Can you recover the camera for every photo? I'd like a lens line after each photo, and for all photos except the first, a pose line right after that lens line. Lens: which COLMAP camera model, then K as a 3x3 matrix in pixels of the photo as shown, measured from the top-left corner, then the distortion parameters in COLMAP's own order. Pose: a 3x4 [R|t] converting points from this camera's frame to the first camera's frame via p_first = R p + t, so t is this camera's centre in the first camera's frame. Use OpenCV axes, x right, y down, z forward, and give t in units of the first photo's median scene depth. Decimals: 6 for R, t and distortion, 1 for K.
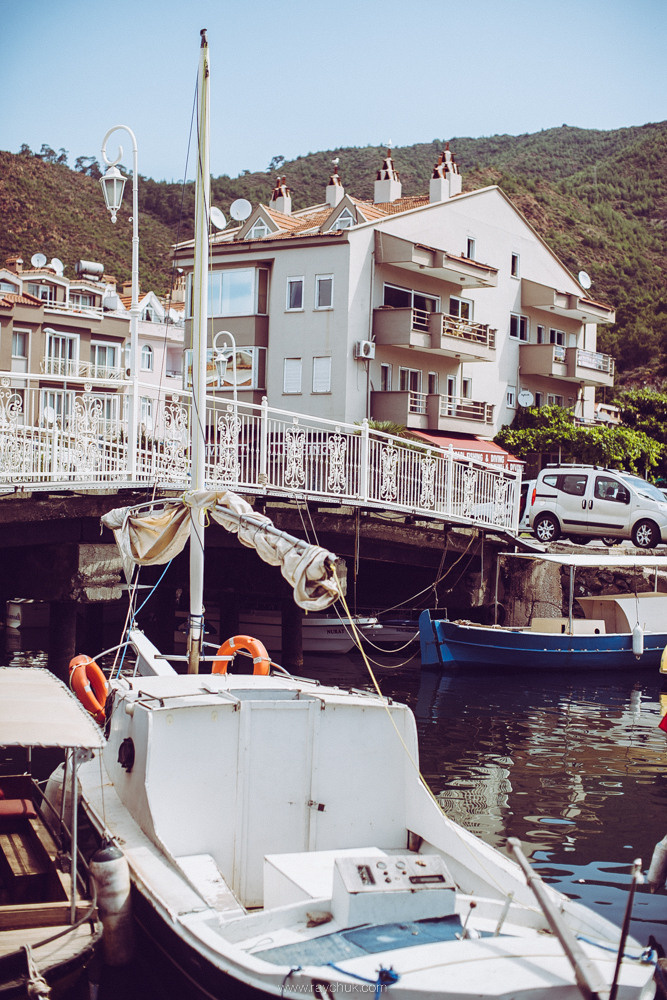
lens RADIAL K [[1428.5, 0, 333.5], [0, 1428.5, 500.0], [0, 0, 1]] dist [-0.005229, -0.011763]
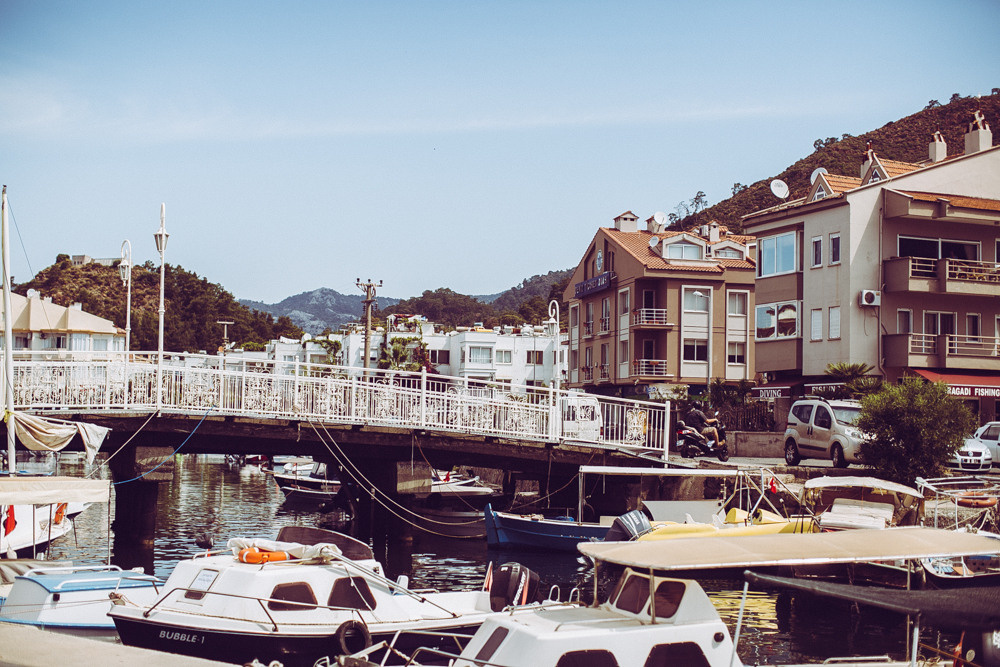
lens RADIAL K [[1445.2, 0, 500.0], [0, 1445.2, 333.5], [0, 0, 1]] dist [-0.149138, 0.052515]
pose [[0.837920, -0.047511, -0.543721, 0.375965], [0.002120, 0.996480, -0.083806, 0.013477], [0.545789, 0.069071, 0.835071, -0.071306]]
